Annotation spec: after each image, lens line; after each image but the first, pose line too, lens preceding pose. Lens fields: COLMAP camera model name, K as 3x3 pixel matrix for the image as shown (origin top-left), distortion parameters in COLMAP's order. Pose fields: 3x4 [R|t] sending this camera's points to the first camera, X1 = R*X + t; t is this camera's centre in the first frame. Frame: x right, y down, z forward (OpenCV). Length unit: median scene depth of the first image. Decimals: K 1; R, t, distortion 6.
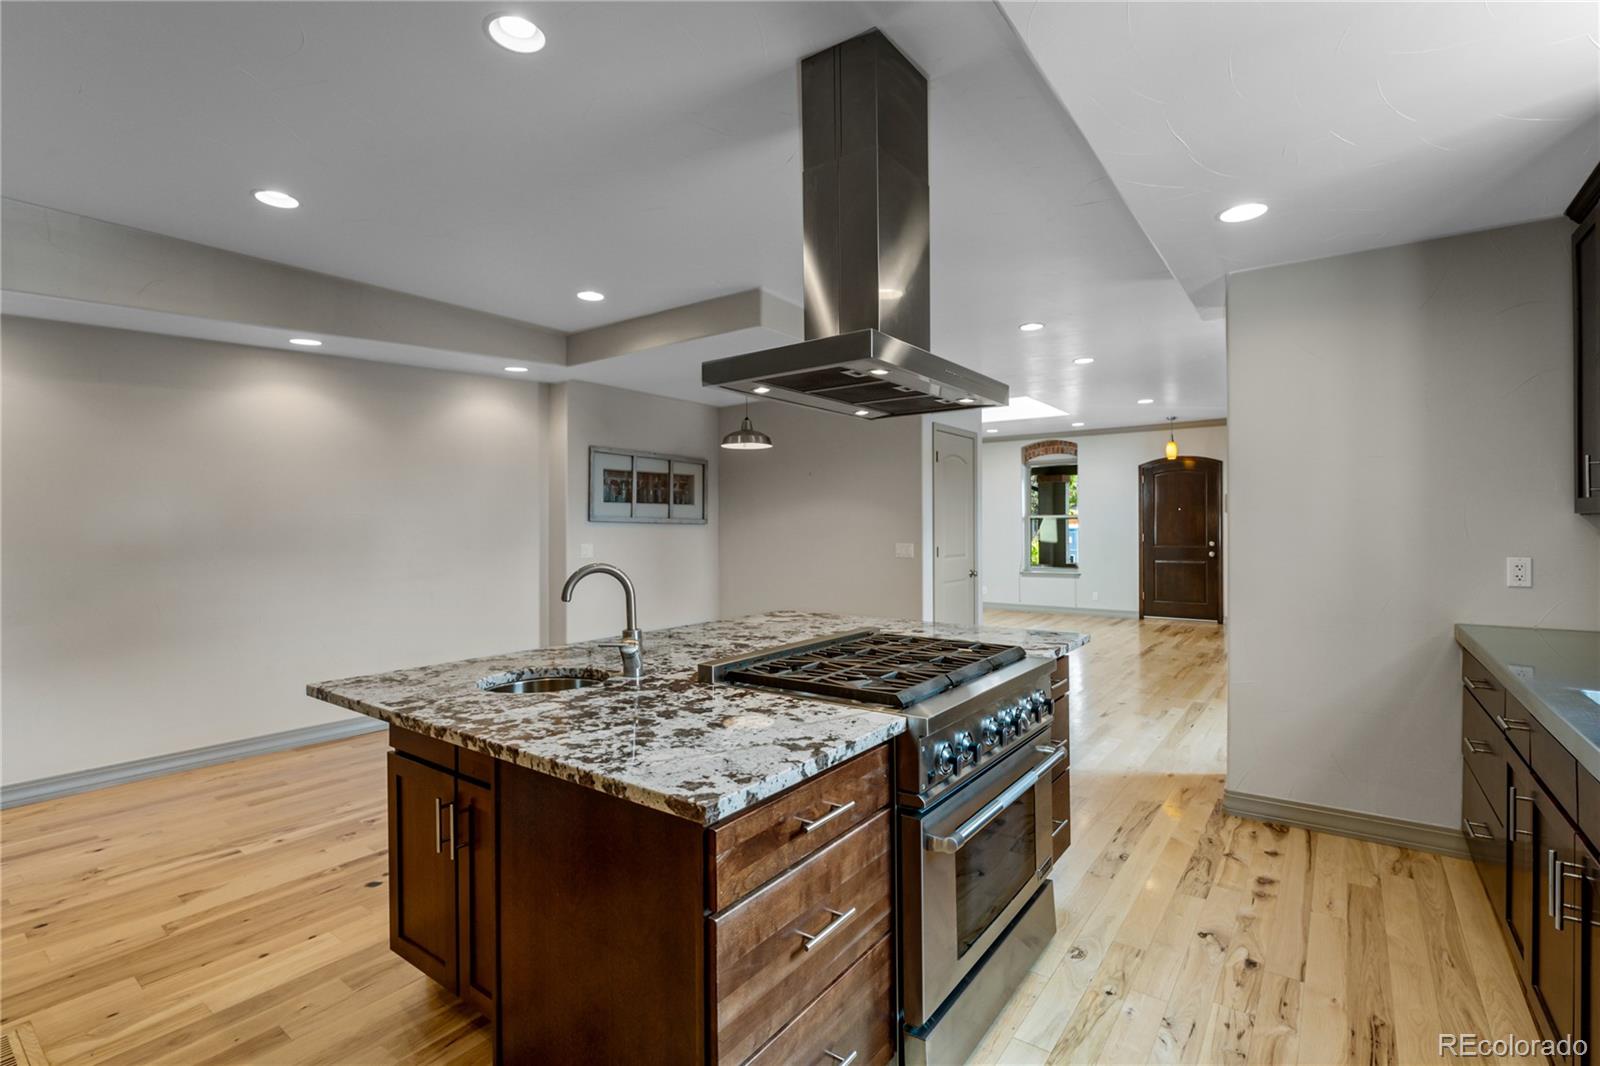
lens RADIAL K [[739.2, 0, 801.7], [0, 739.2, 520.7], [0, 0, 1]] dist [0.000850, -0.005636]
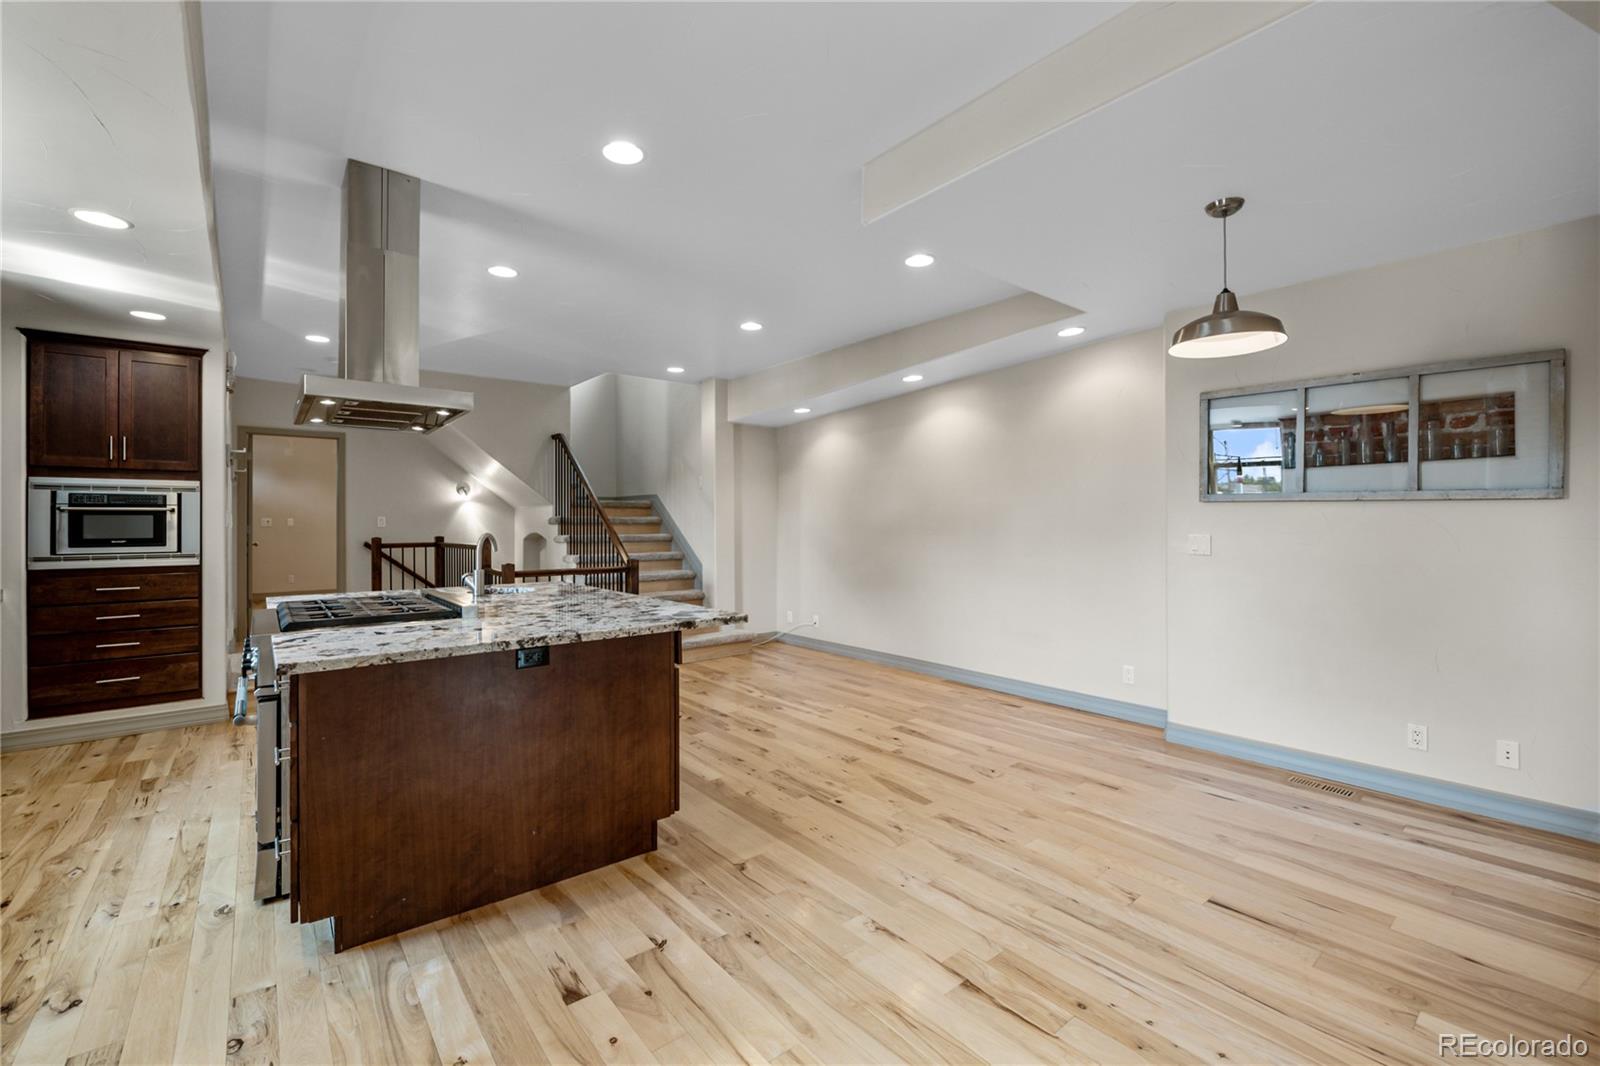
lens RADIAL K [[677.2, 0, 799.9], [0, 677.2, 523.0], [0, 0, 1]] dist [-0.000726, -0.004962]
pose [[-0.259877, 0.005826, -0.965624, 0.502670], [0.012875, 0.999914, 0.002568, 0.016637], [0.965556, -0.011765, -0.259930, 0.950380]]
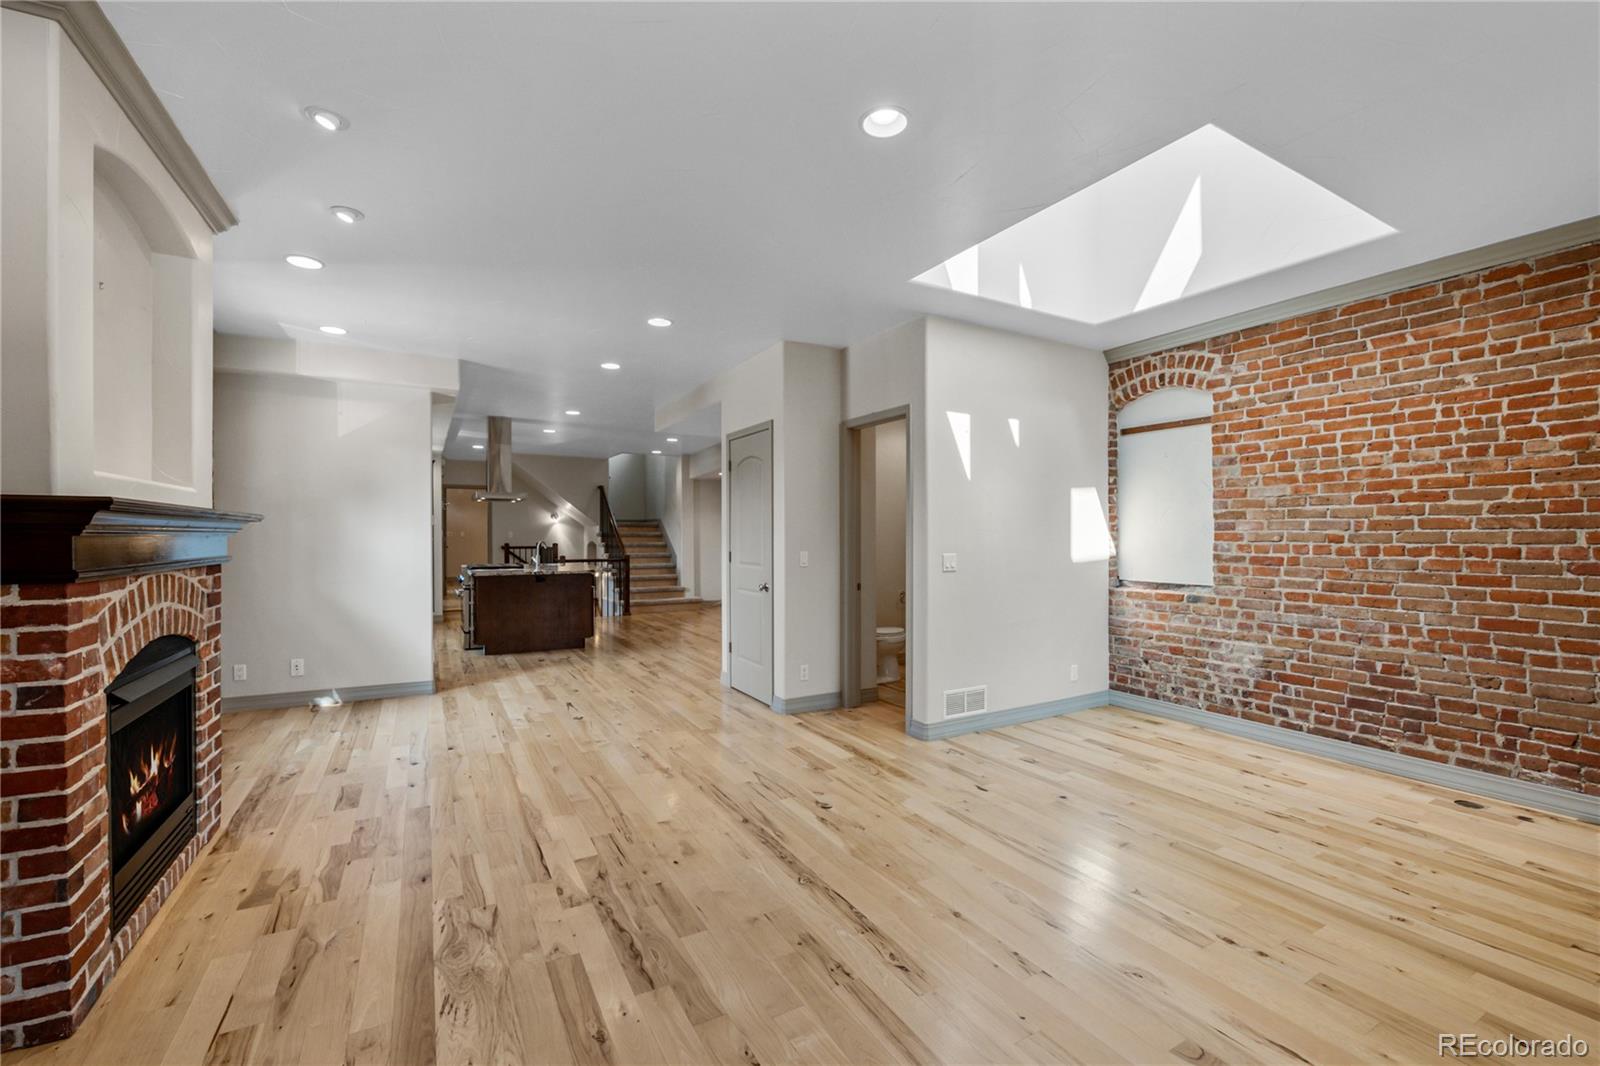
lens RADIAL K [[673.2, 0, 797.3], [0, 673.2, 536.7], [0, 0, 1]] dist [0.000342, -0.004763]
pose [[-0.420271, 0.008417, -0.907360, 1.231339], [0.009239, 0.999945, 0.004997, 0.011490], [0.907352, -0.006283, -0.420326, 1.808302]]
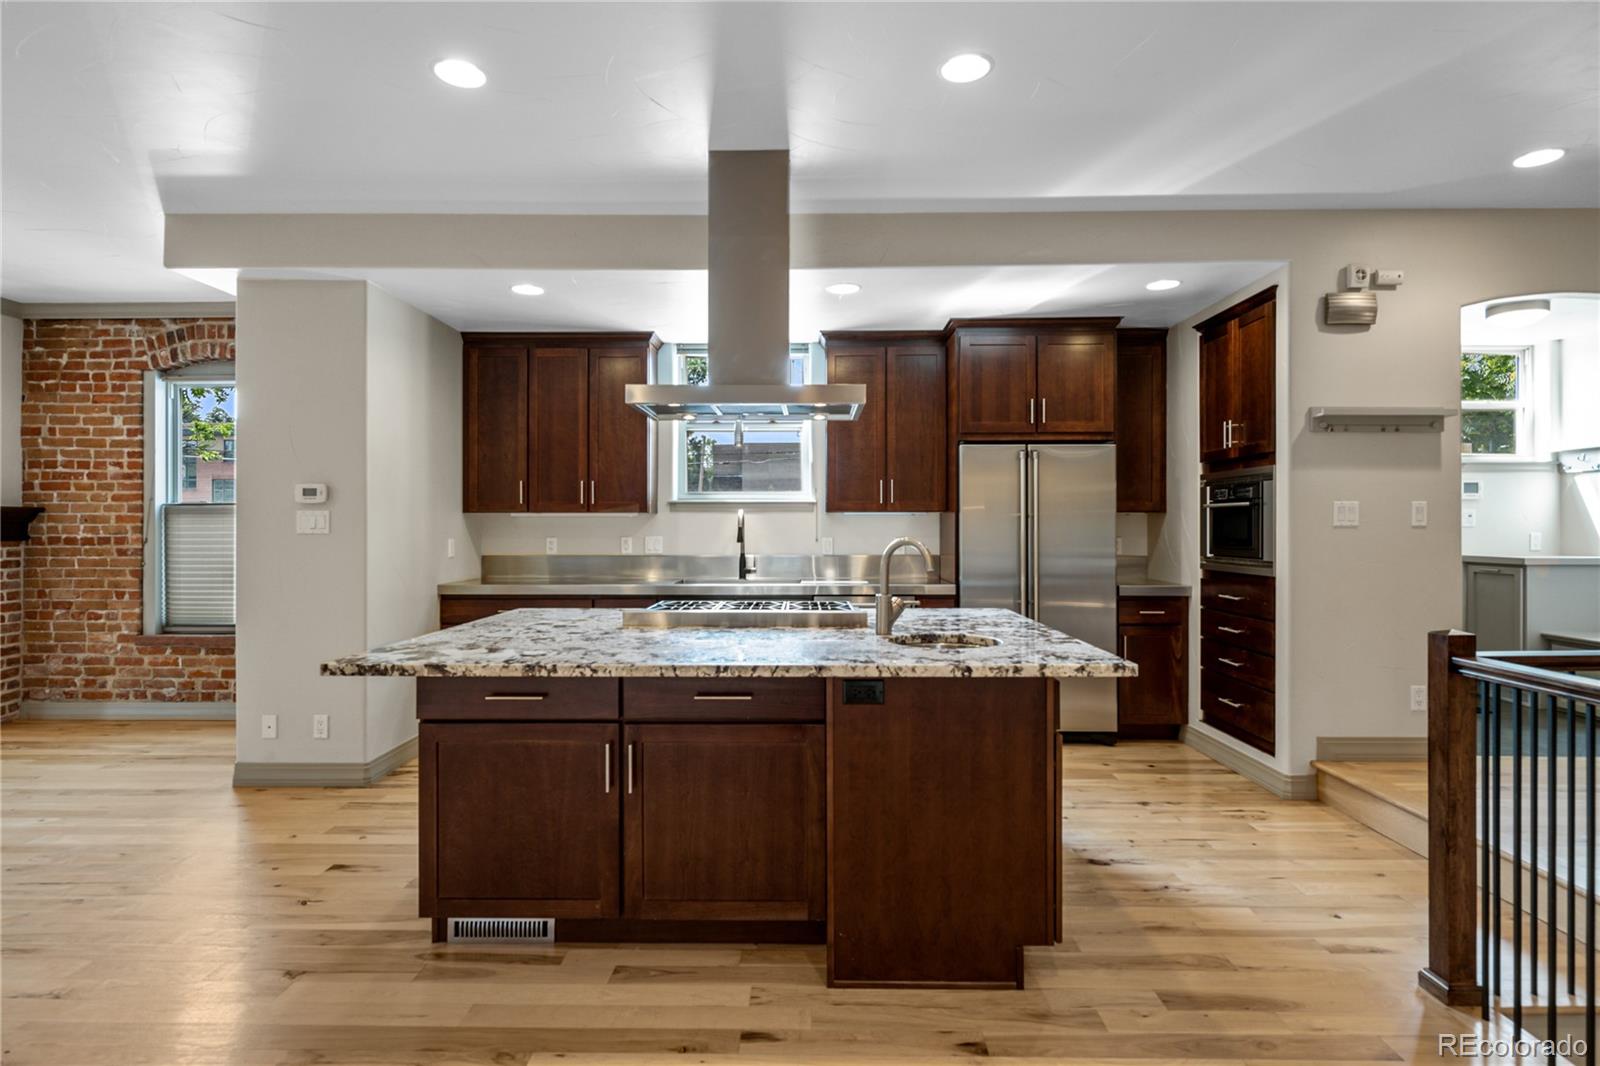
lens RADIAL K [[844.6, 0, 799.0], [0, 844.6, 529.8], [0, 0, 1]] dist [0.001794, -0.001240]
pose [[-0.575764, 0.003956, 0.817606, -0.537273], [-0.001327, 0.999982, -0.005773, 0.022950], [-0.817615, -0.004409, -0.575749, 0.815869]]
